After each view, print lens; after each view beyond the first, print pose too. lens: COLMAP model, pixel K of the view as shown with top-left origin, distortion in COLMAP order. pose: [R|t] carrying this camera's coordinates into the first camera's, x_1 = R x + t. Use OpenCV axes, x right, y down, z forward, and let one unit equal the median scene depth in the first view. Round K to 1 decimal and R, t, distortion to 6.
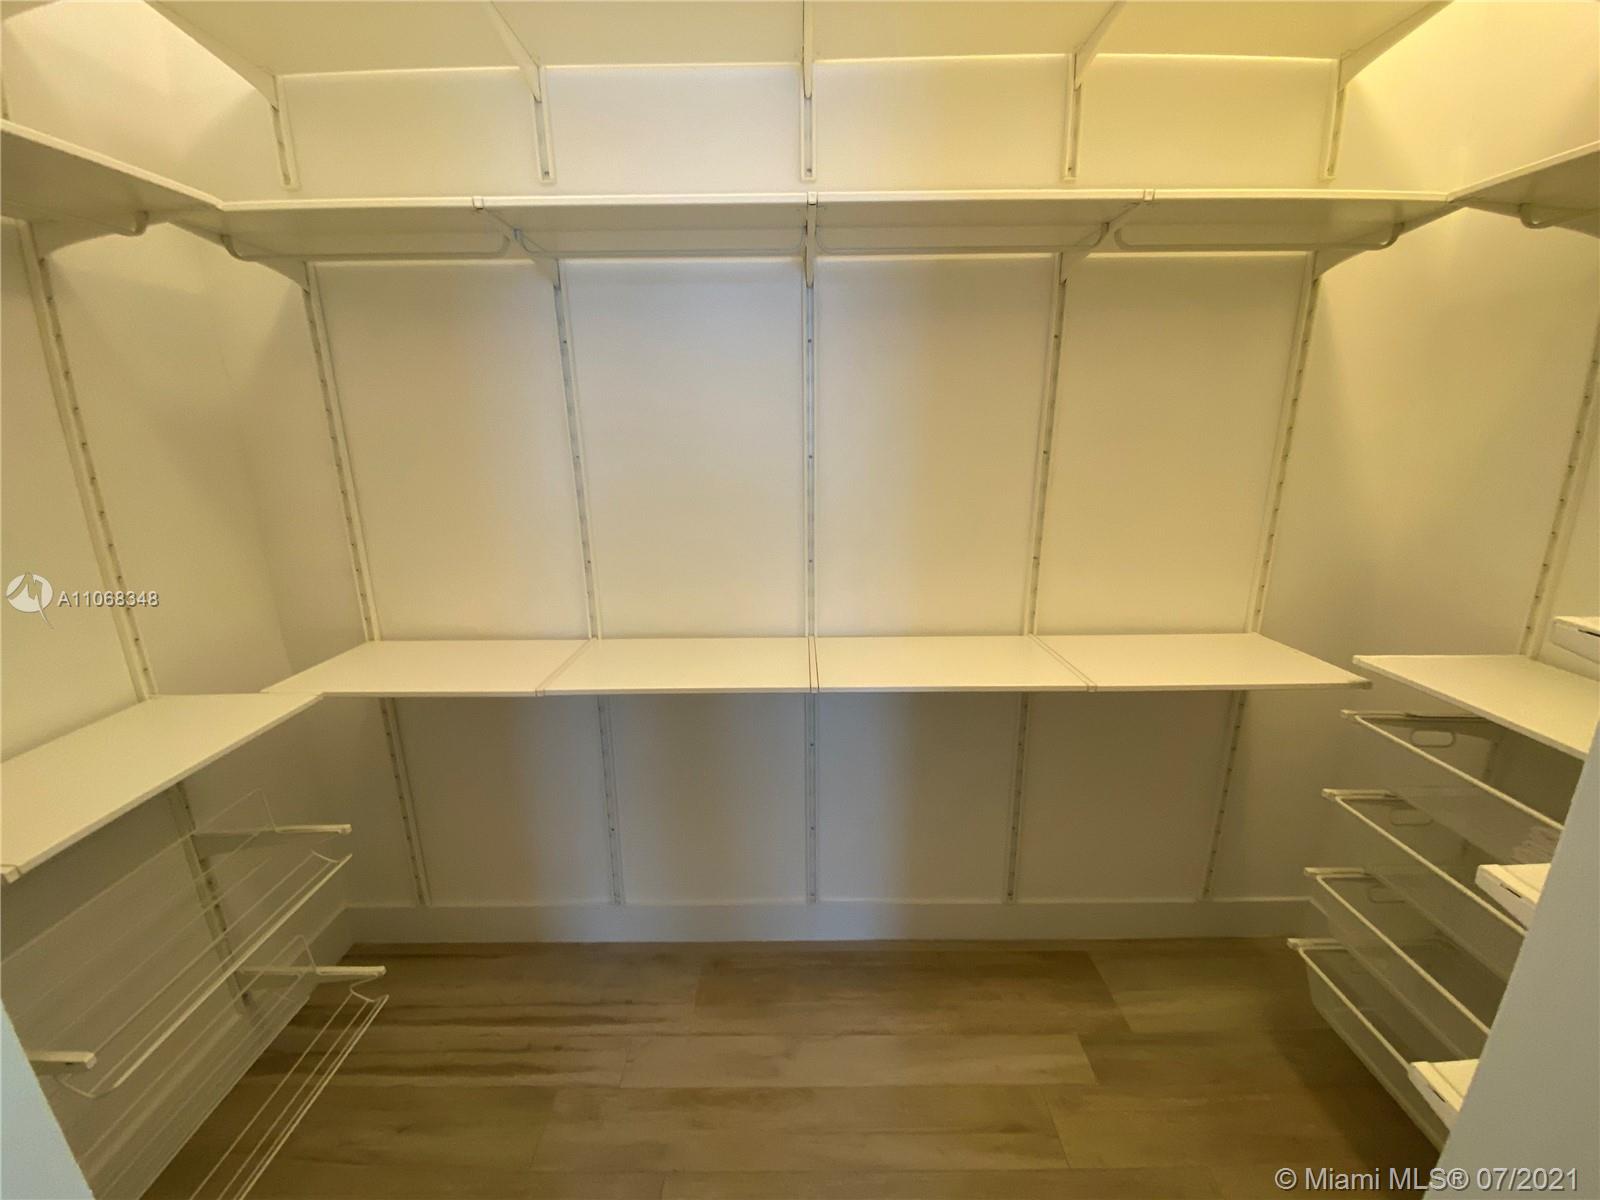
lens RADIAL K [[648.8, 0, 803.2], [0, 648.8, 603.6], [0, 0, 1]] dist [0.019510, -0.020010]
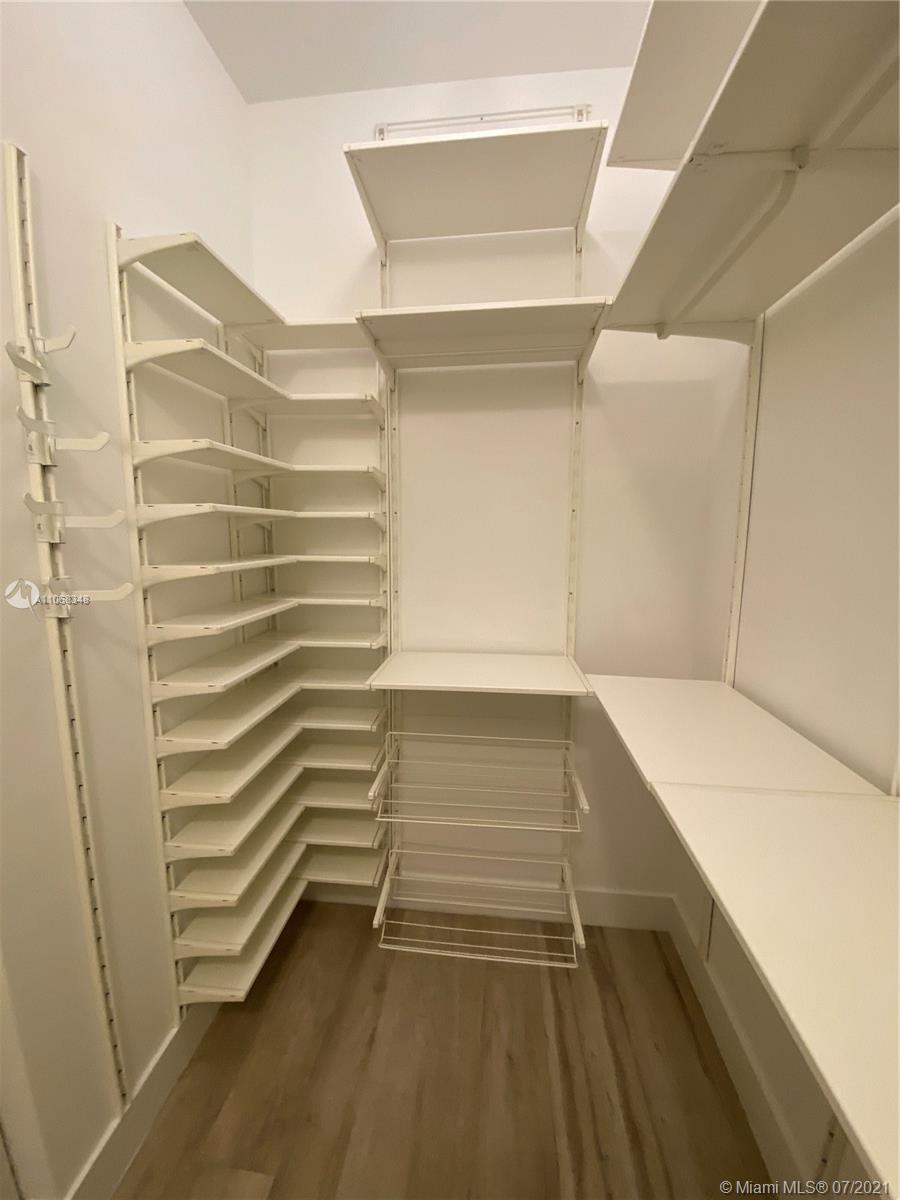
lens RADIAL K [[475.7, 0, 450.0], [0, 475.7, 600.0], [0, 0, 1]] dist [0.000302, -0.017746]
pose [[-0.114020, 0.156267, -0.981112, 0.101553], [-0.257759, 0.949081, 0.181121, -0.108984], [0.959458, 0.273541, -0.067935, 0.704062]]
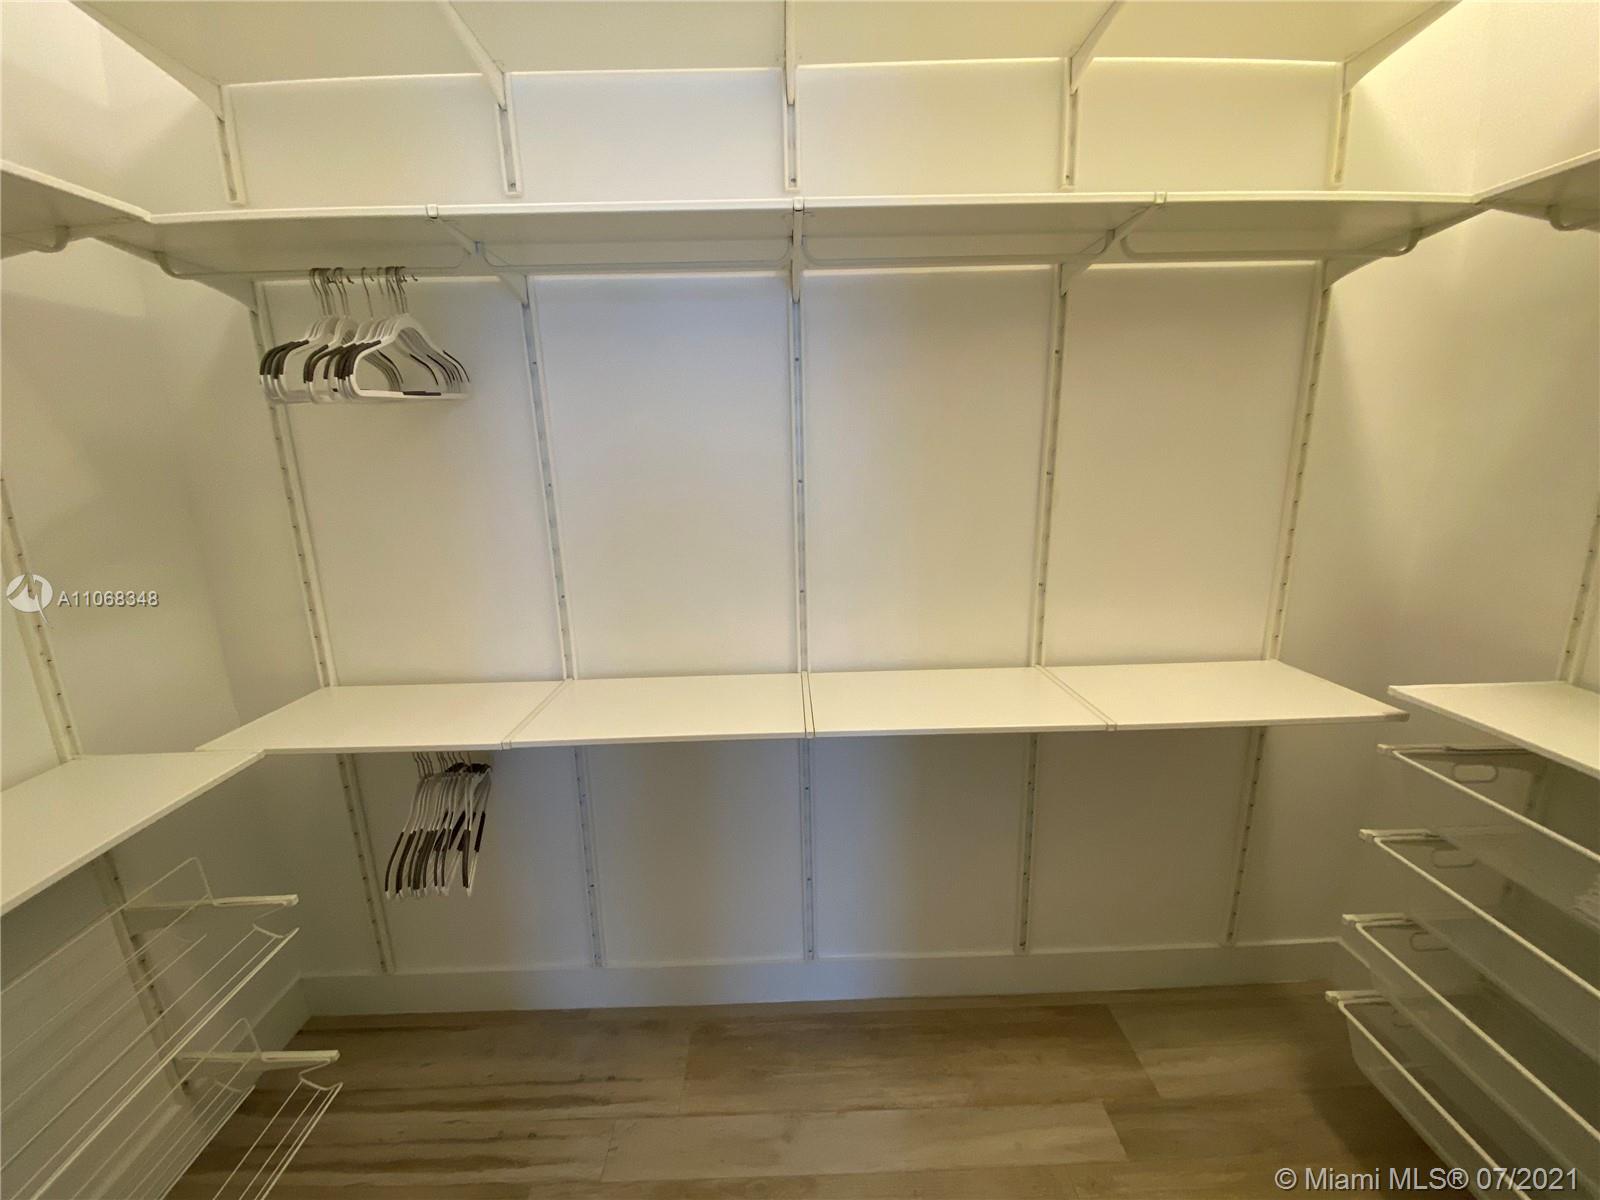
lens RADIAL K [[648.8, 0, 803.2], [0, 648.8, 603.6], [0, 0, 1]] dist [0.019510, -0.020010]
pose [[0.999660, -0.018094, 0.018769, -0.005419], [0.018708, 0.999277, -0.033098, -0.020384], [-0.018156, 0.033438, 0.999276, 0.075937]]
